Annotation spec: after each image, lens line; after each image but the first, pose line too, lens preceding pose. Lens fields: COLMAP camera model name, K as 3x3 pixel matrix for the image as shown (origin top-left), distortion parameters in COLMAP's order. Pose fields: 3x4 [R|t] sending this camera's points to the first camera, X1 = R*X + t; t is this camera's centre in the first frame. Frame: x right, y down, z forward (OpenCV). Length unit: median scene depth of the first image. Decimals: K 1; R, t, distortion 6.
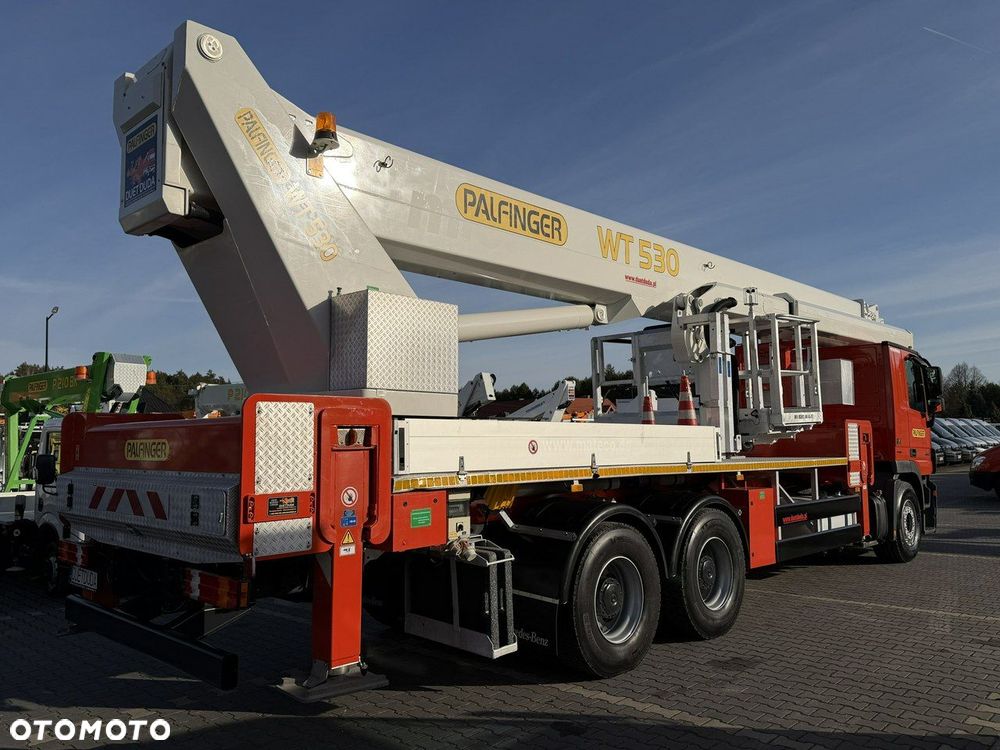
lens RADIAL K [[763.8, 0, 500.1], [0, 763.8, 374.3], [0, 0, 1]] dist [0.140928, -0.254650]
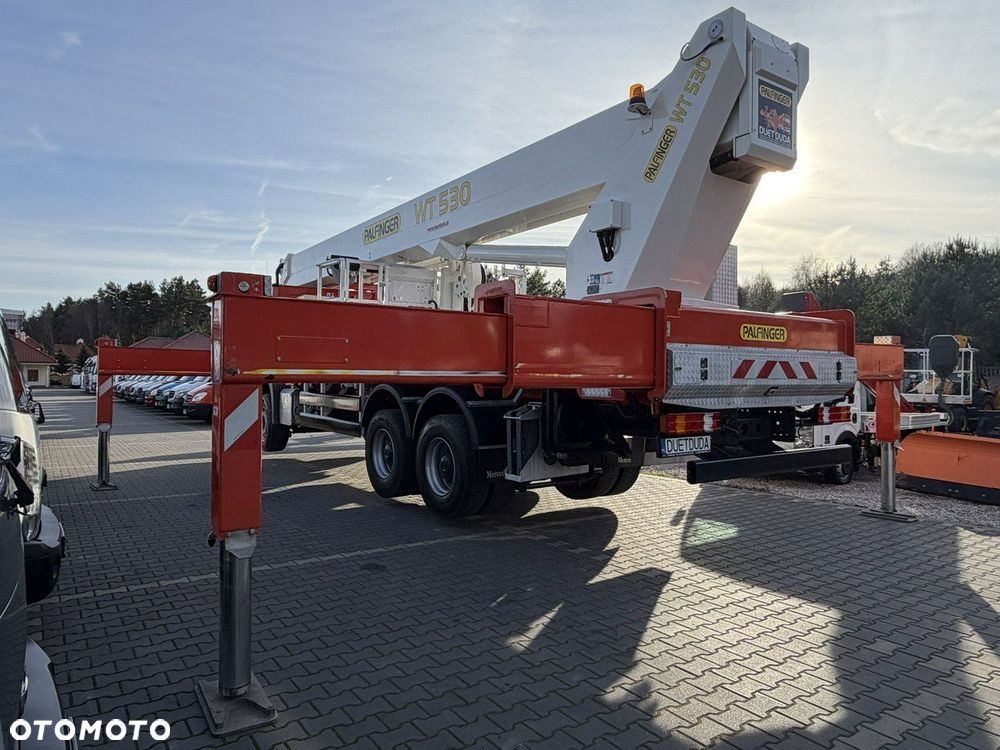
lens RADIAL K [[700.0, 0, 514.2], [0, 700.0, 384.9], [0, 0, 1]] dist [0.001587, 0.002001]
pose [[0.157250, 0.003125, 0.987554, -1.250526], [-0.089912, 0.995887, 0.011165, 0.153377], [-0.983457, -0.090548, 0.156884, 0.889515]]
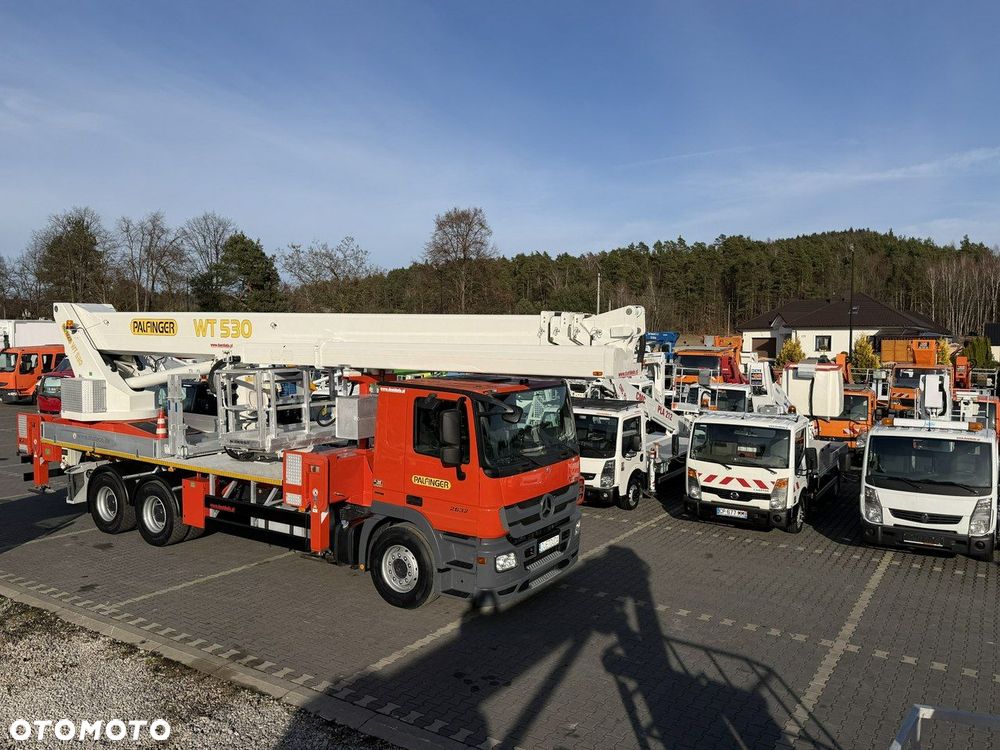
lens RADIAL K [[763.8, 0, 500.1], [0, 763.8, 374.3], [0, 0, 1]] dist [0.140928, -0.254650]
pose [[0.195544, 0.074594, -0.977854, 2.436934], [0.072241, 0.993299, 0.090218, -0.210431], [0.978031, -0.088283, 0.188844, 1.594957]]
